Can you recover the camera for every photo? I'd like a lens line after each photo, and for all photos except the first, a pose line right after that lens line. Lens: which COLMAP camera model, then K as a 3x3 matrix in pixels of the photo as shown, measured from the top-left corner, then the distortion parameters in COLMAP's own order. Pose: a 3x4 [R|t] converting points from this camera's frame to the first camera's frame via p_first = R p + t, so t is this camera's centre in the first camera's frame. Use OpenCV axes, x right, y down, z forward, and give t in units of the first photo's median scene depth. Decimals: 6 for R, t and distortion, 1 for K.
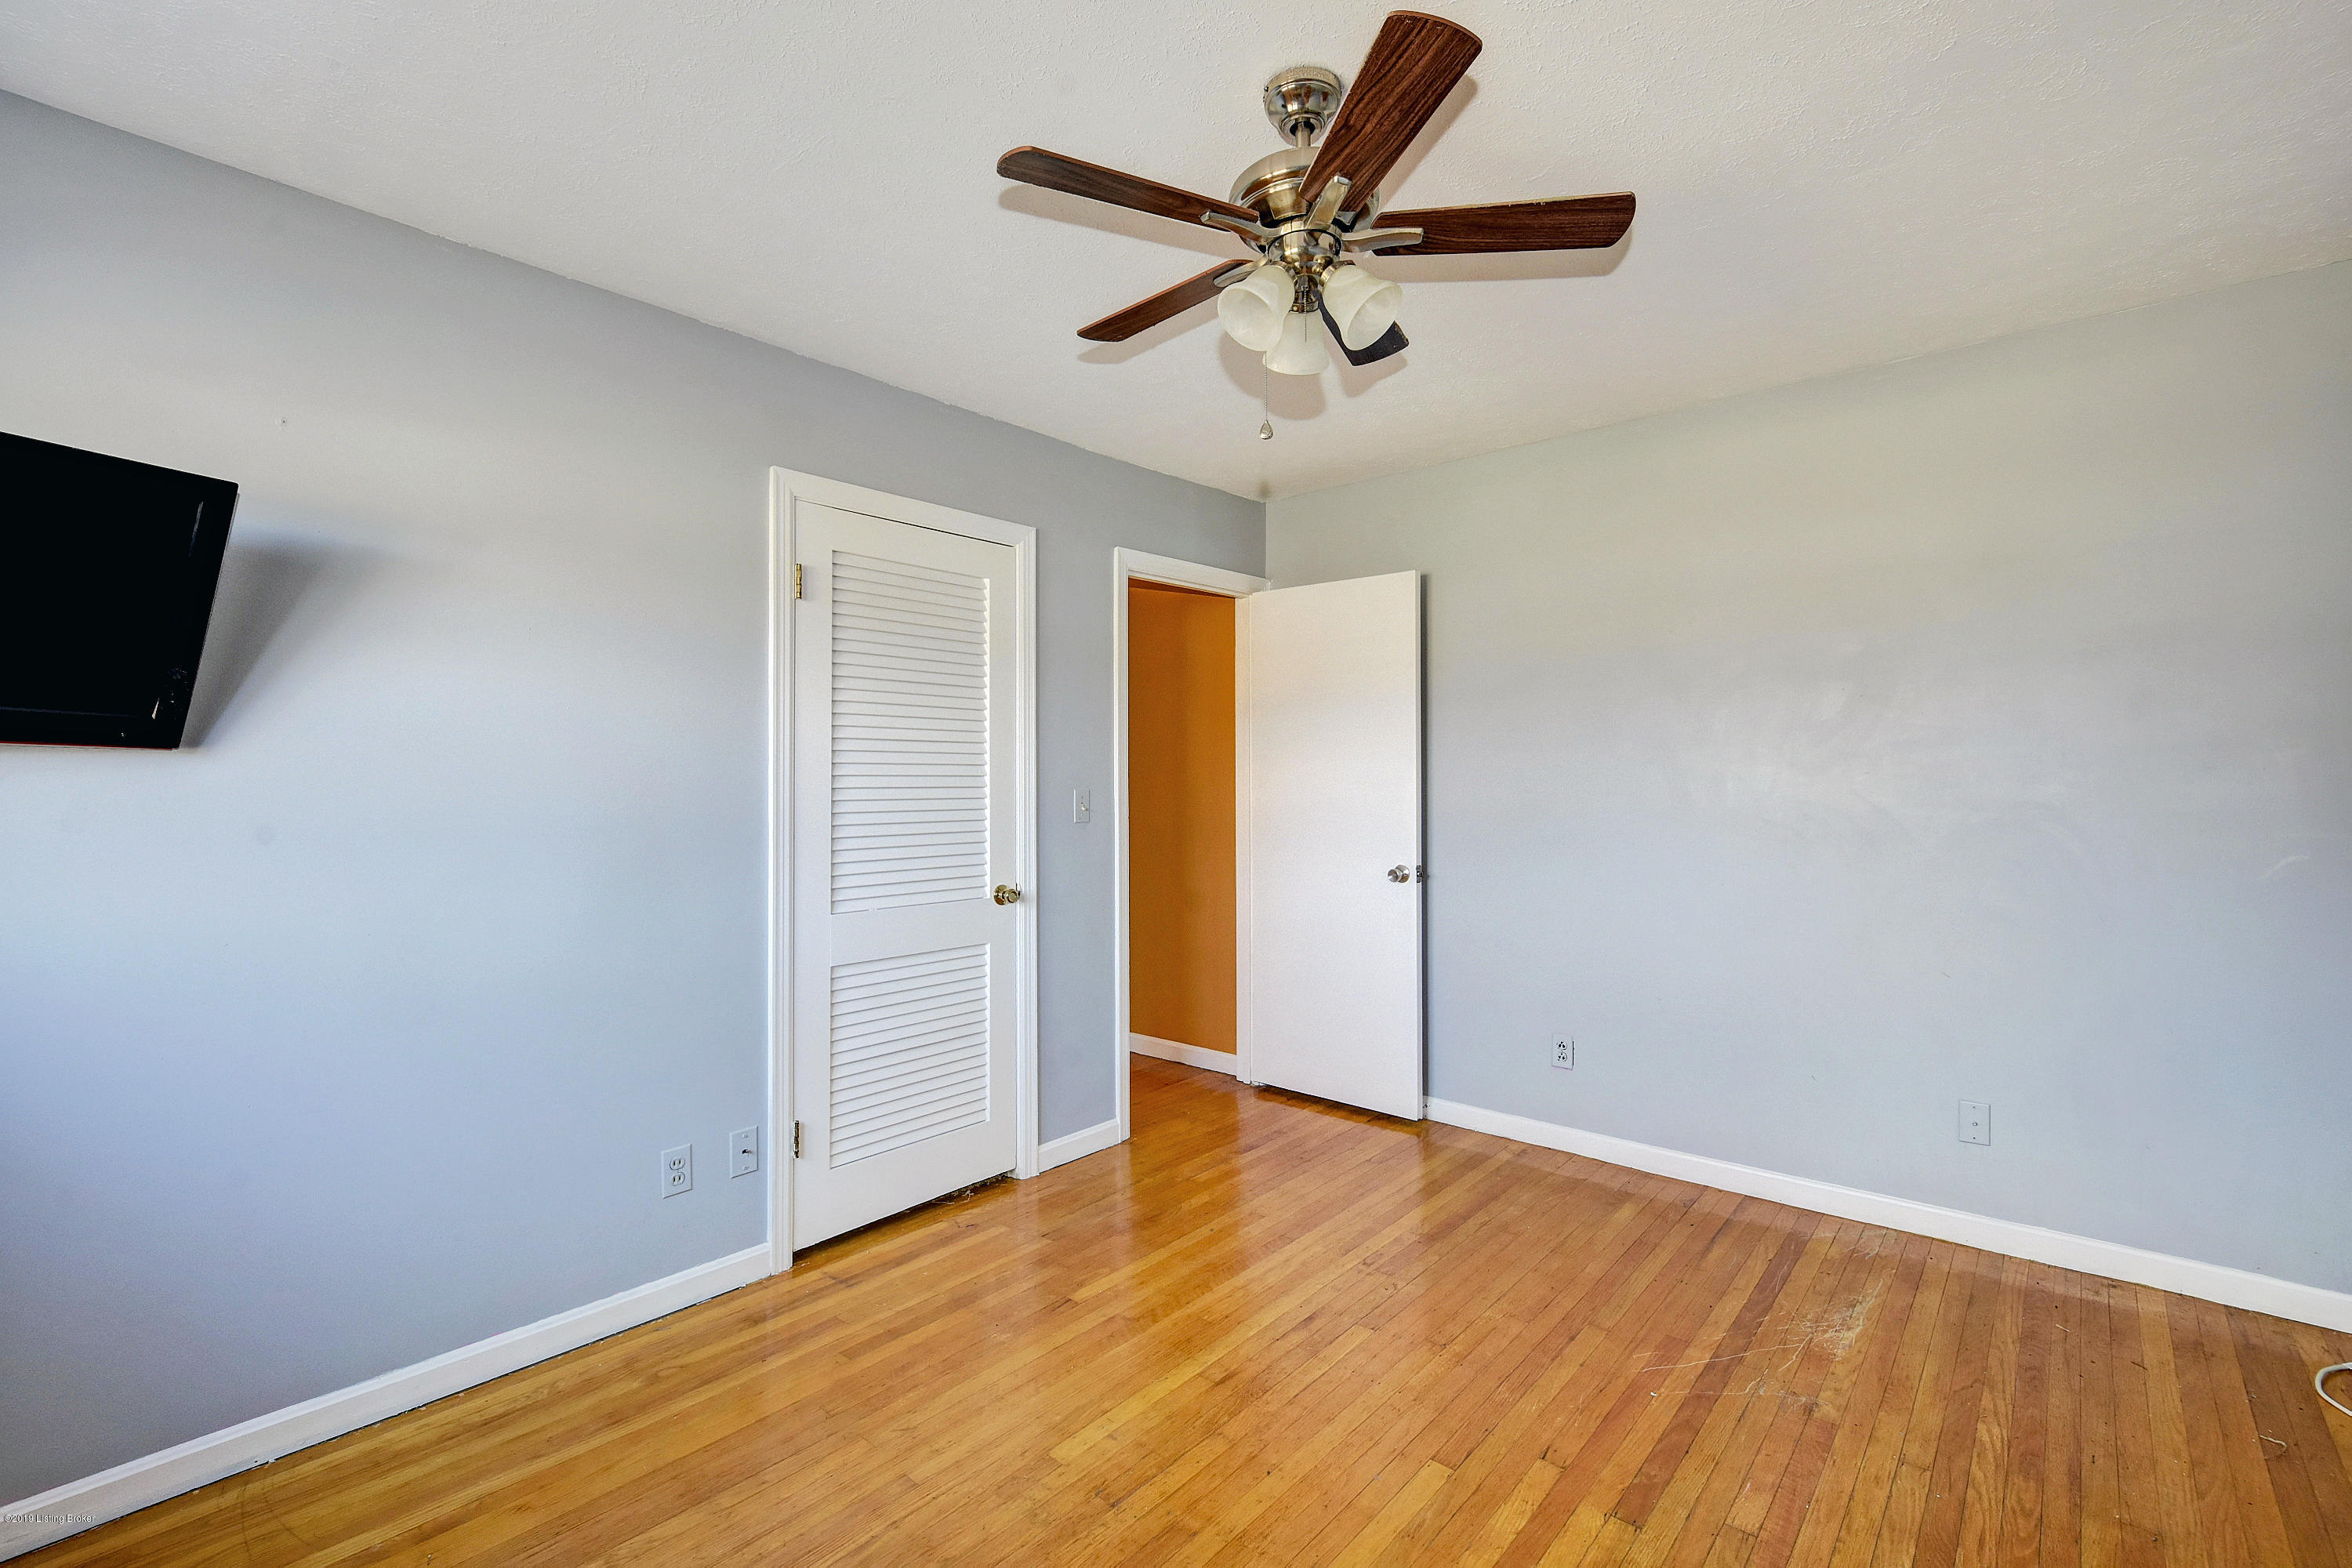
lens RADIAL K [[1028.1, 0, 1184.0], [0, 1028.1, 780.0], [0, 0, 1]] dist [-0.001202, -0.000082]
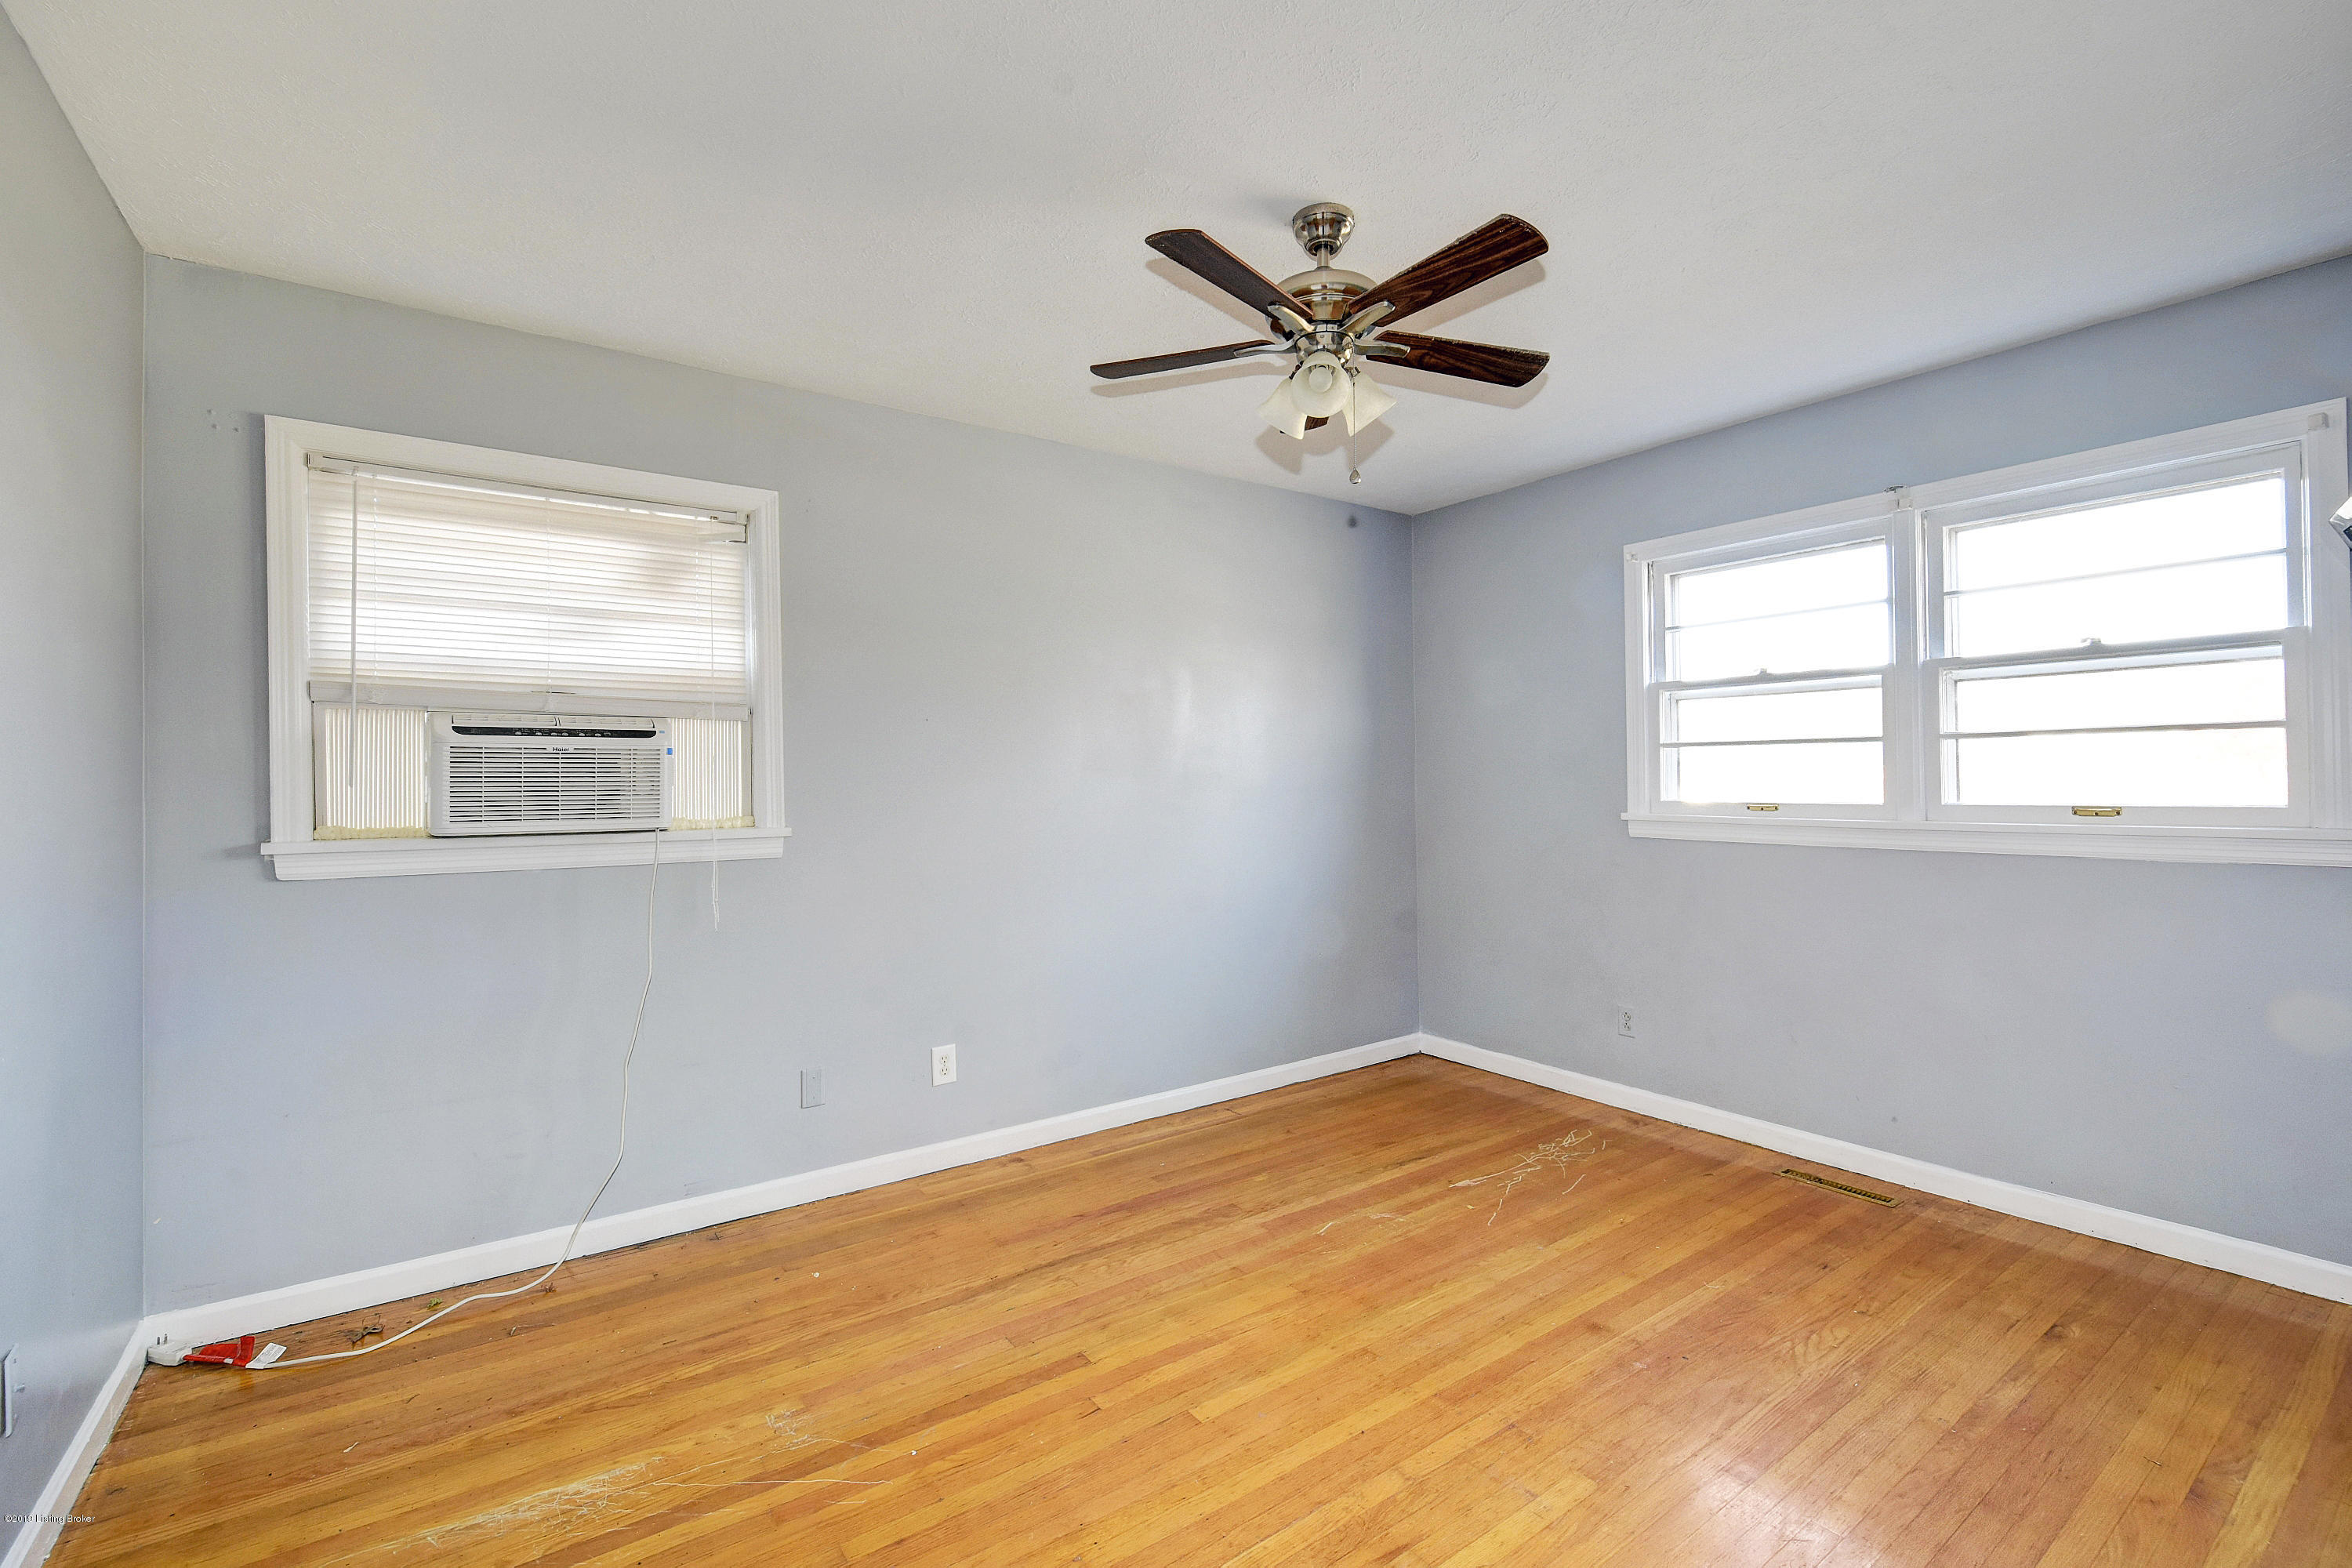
lens RADIAL K [[1028.1, 0, 1174.5], [0, 1028.1, 783.1], [0, 0, 1]] dist [-0.001202, -0.000082]
pose [[-0.973075, 0.017326, 0.229838, 0.016386], [0.015863, 0.999840, -0.008212, 0.020868], [-0.229943, -0.004345, -0.973194, 1.970149]]
